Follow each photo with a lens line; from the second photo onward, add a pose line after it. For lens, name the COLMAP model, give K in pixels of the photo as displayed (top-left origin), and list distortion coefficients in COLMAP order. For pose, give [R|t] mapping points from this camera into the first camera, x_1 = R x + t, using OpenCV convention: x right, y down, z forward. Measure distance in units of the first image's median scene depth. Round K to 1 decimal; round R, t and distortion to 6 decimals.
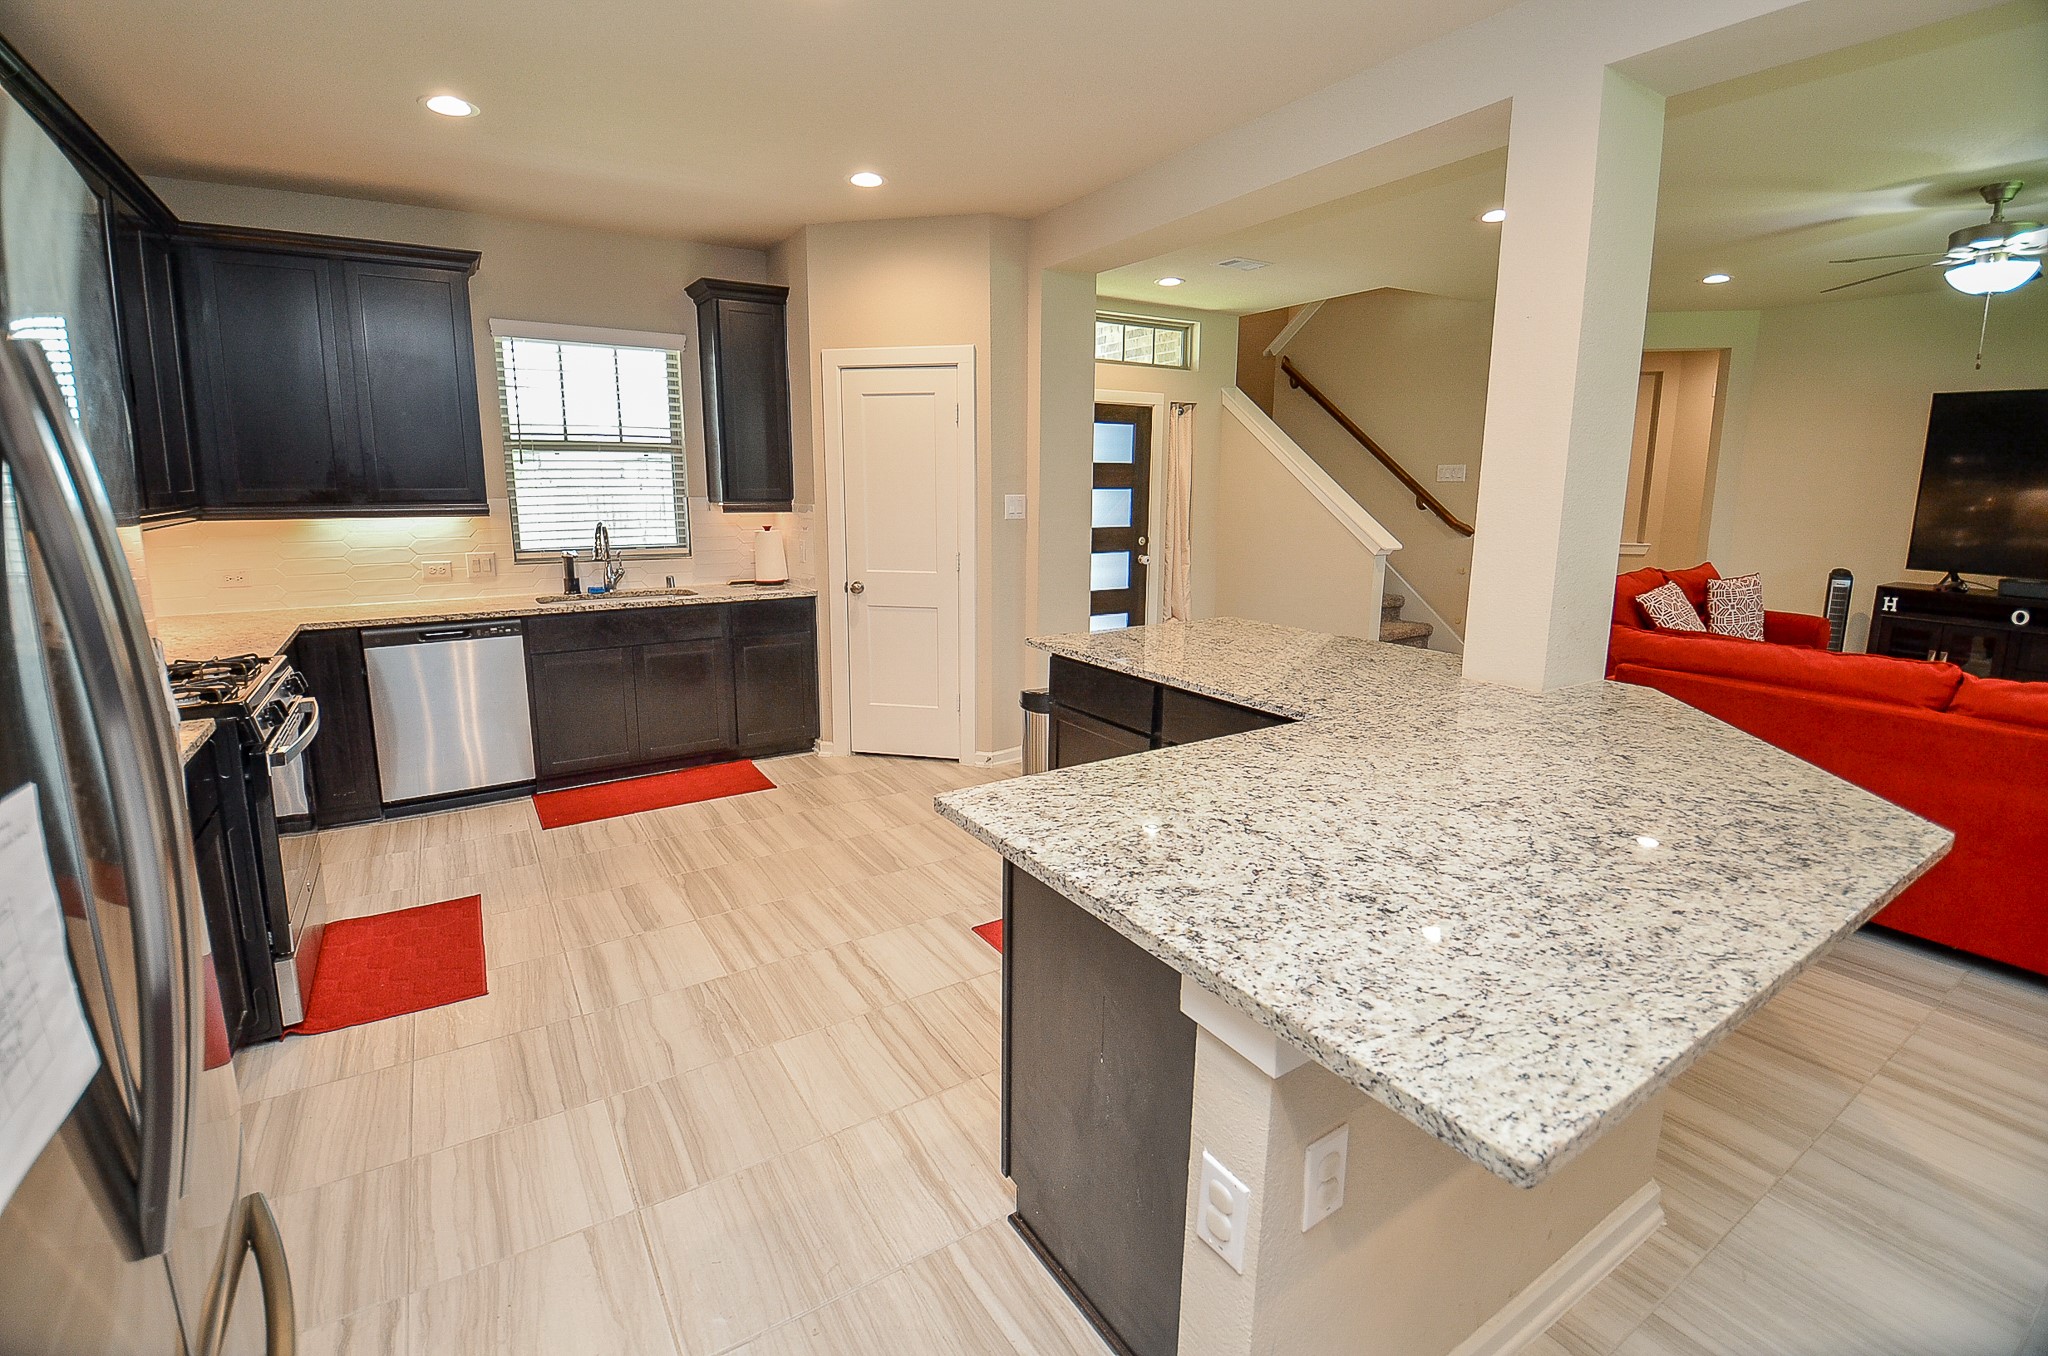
lens RADIAL K [[909.7, 0, 1013.1], [0, 909.7, 637.9], [0, 0, 1]] dist [0.028496, -0.024879]
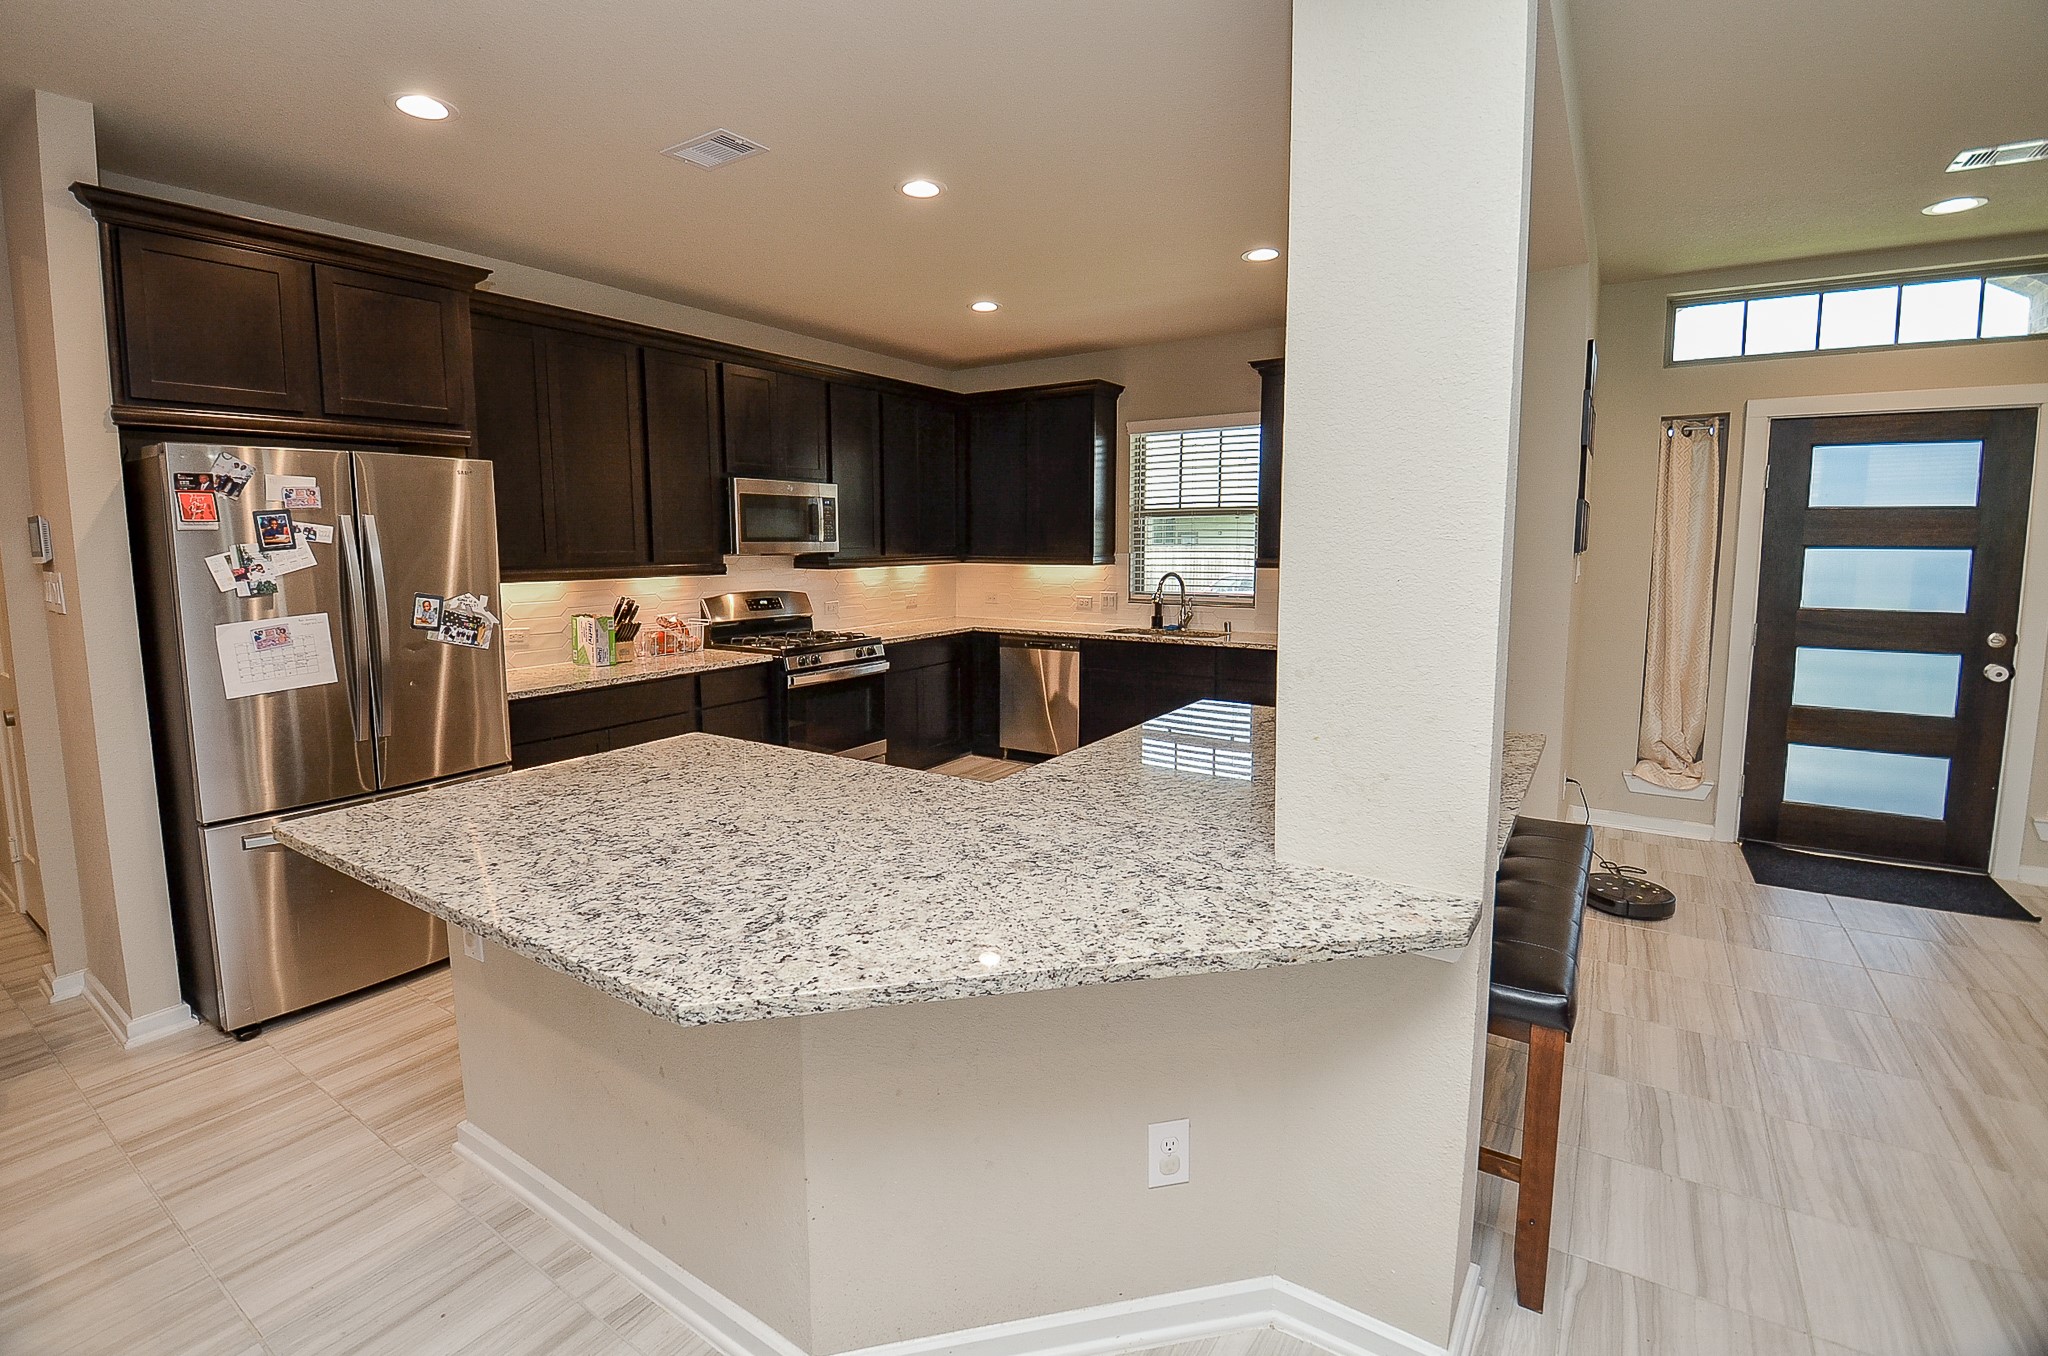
lens RADIAL K [[909.7, 0, 1013.1], [0, 909.7, 637.9], [0, 0, 1]] dist [0.028496, -0.024879]
pose [[0.390847, 0.094466, -0.915596, 0.599461], [-0.150211, 0.987931, 0.037807, -0.052111], [0.908117, 0.122755, 0.400319, 0.300800]]
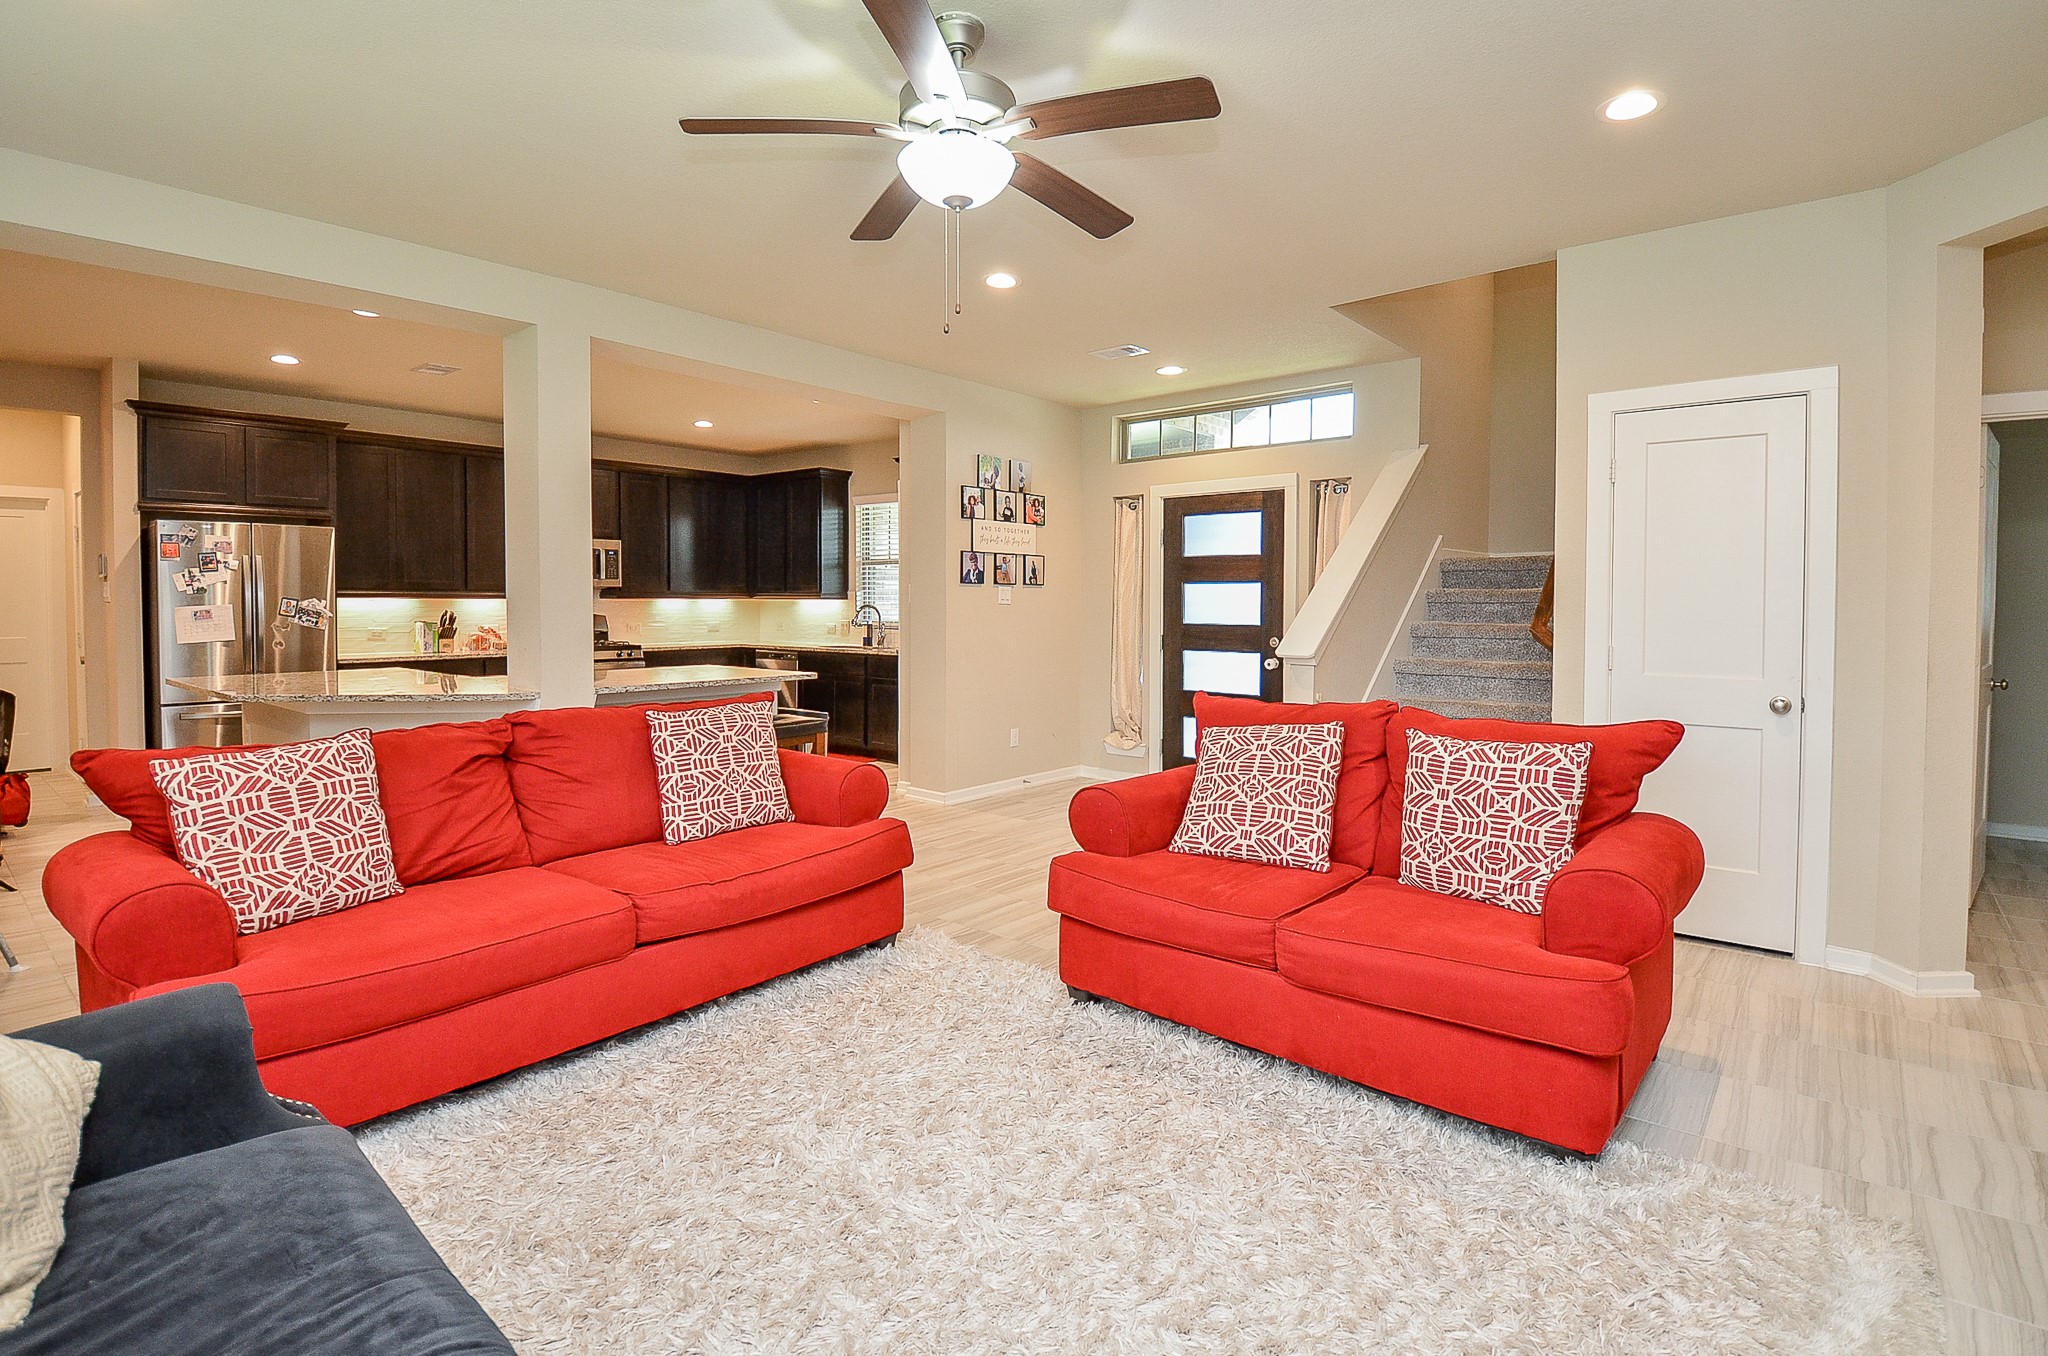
lens RADIAL K [[985.1, 0, 1031.6], [0, 985.1, 612.1], [0, 0, 1]] dist [-0.002208, -0.000582]
pose [[0.299370, 0.006238, -0.954117, 1.367499], [-0.162932, 0.985625, -0.044678, -0.078665], [0.940123, 0.168832, 0.296083, 0.714504]]
